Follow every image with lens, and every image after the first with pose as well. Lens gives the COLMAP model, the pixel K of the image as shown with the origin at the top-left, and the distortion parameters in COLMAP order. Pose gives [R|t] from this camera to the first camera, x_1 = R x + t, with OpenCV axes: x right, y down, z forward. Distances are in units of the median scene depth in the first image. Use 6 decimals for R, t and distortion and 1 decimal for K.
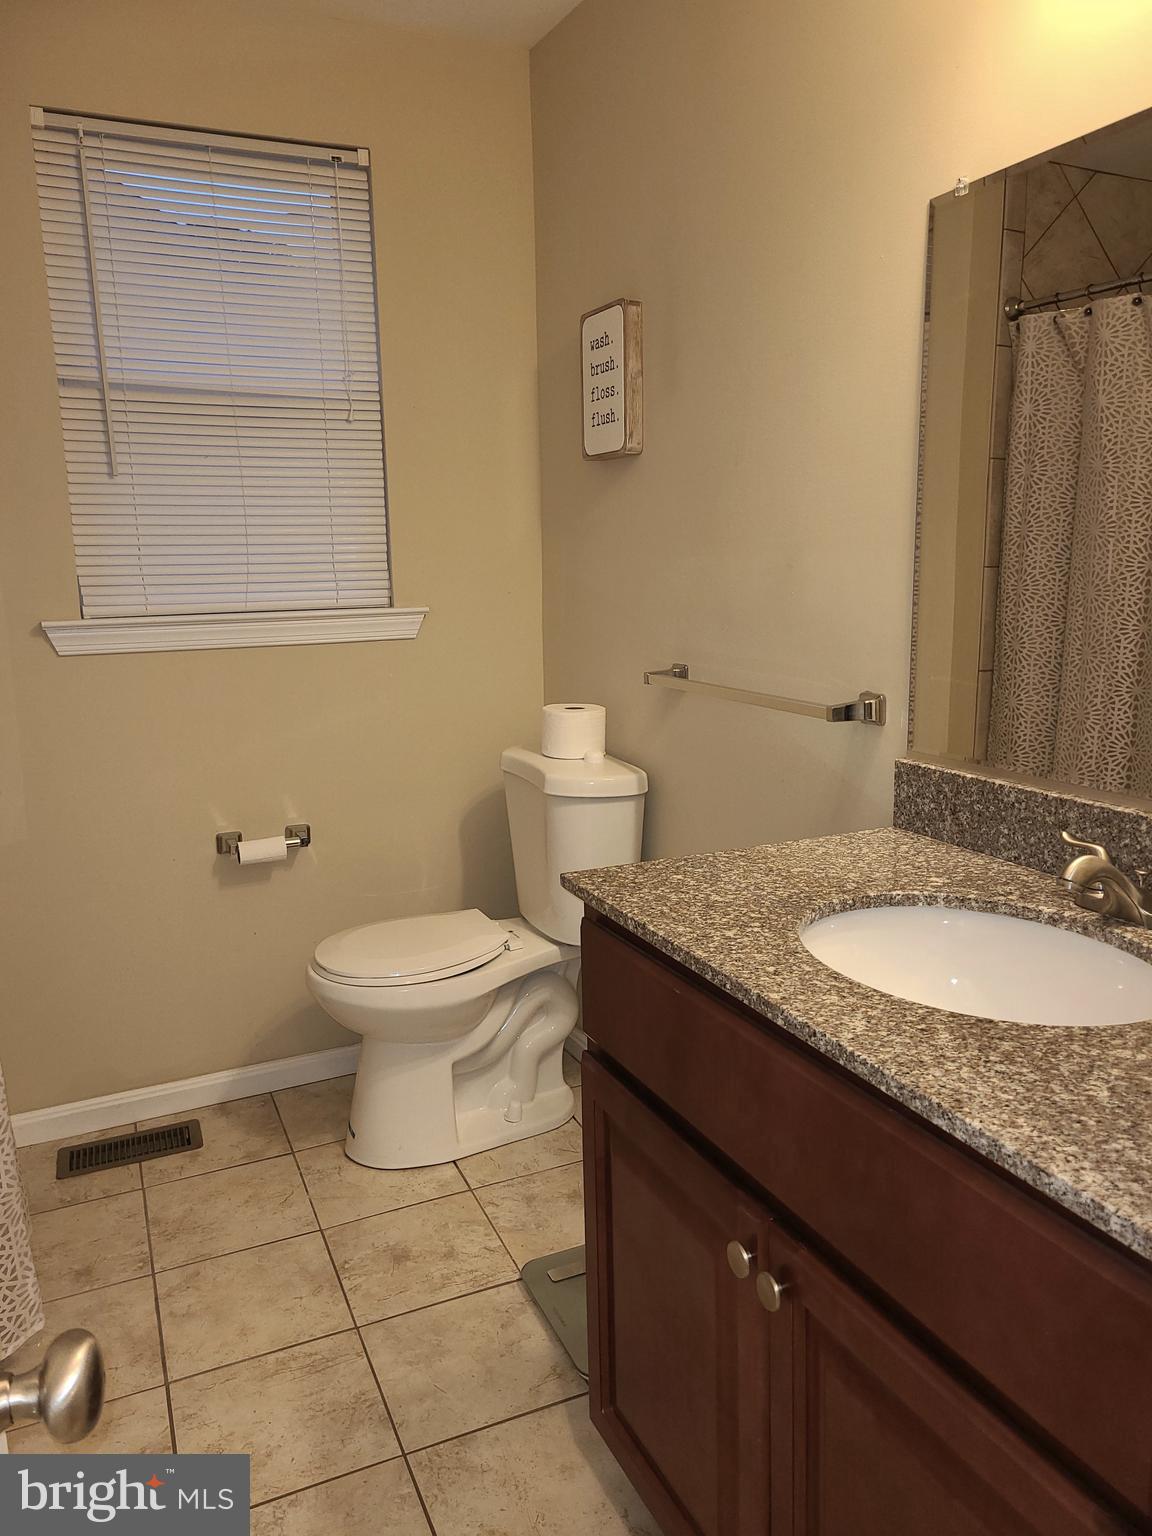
lens RADIAL K [[1151.7, 0, 578.9], [0, 1151.7, 757.0], [0, 0, 1]] dist [0.046593, -0.032647]
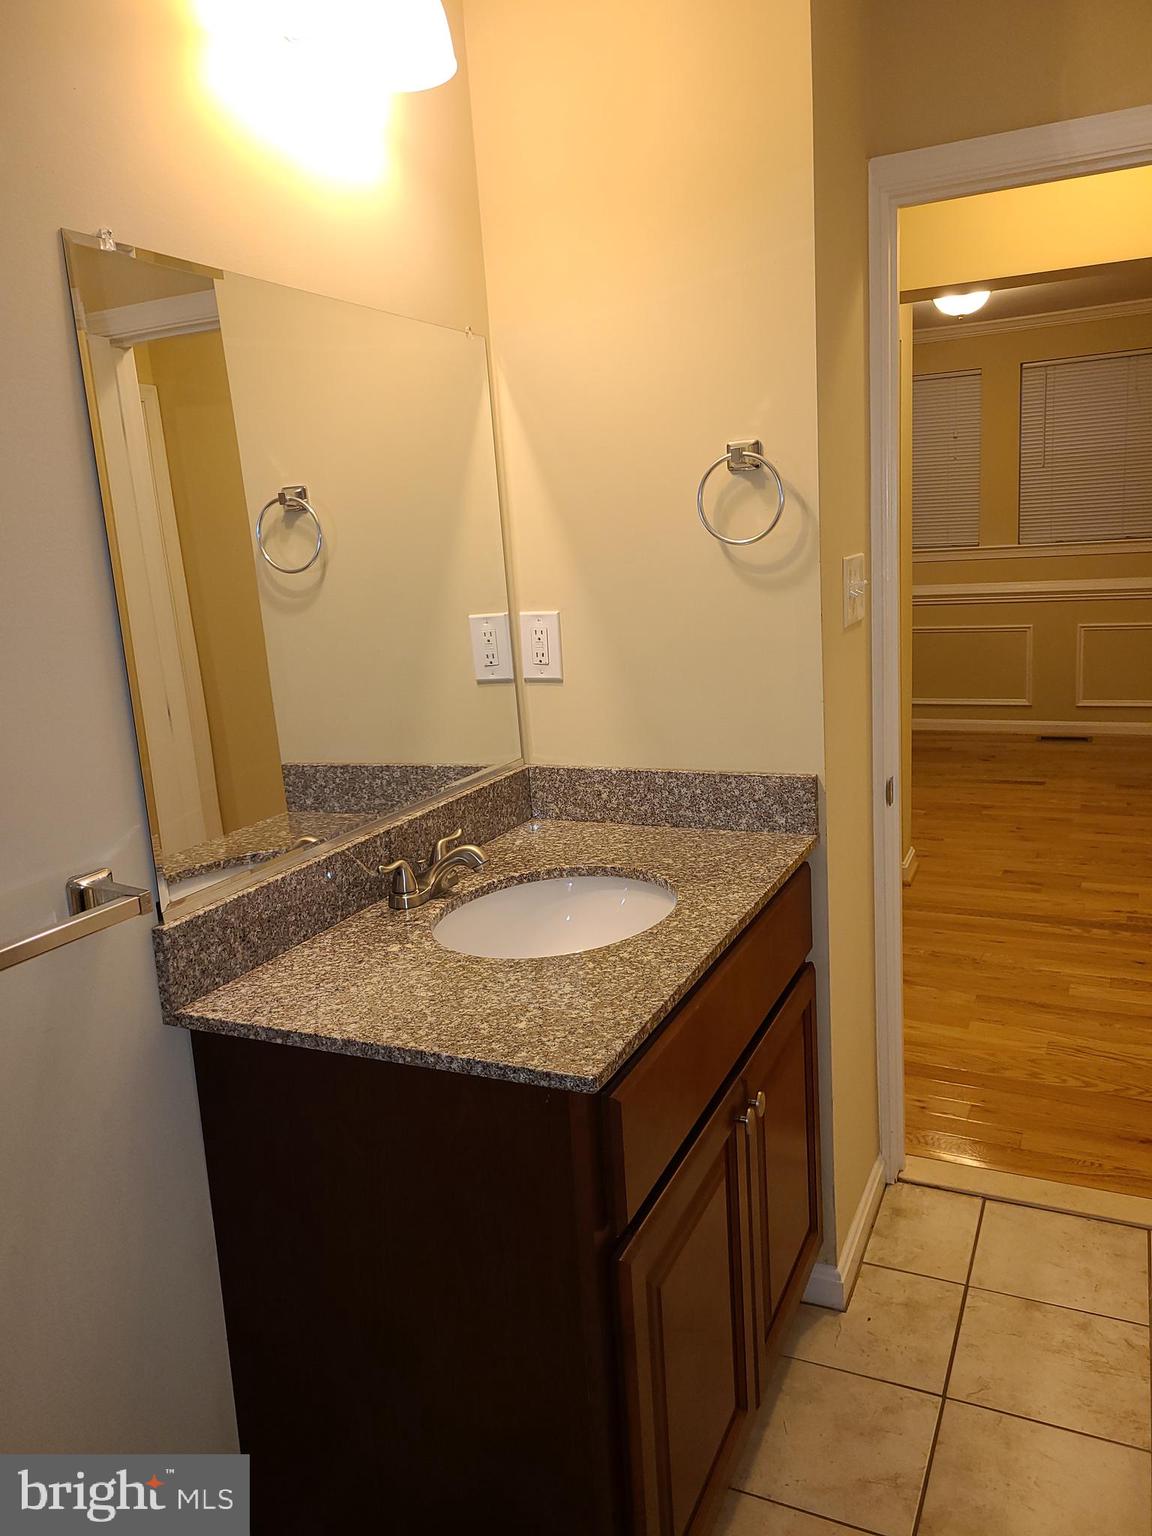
lens RADIAL K [[1145.2, 0, 577.2], [0, 1145.2, 750.4], [0, 0, 1]] dist [0.039635, -0.000240]
pose [[-0.648272, -0.085901, 0.756547, -0.592028], [0.200875, 0.939119, 0.278757, -0.330568], [-0.734433, 0.332682, -0.591549, 1.459890]]
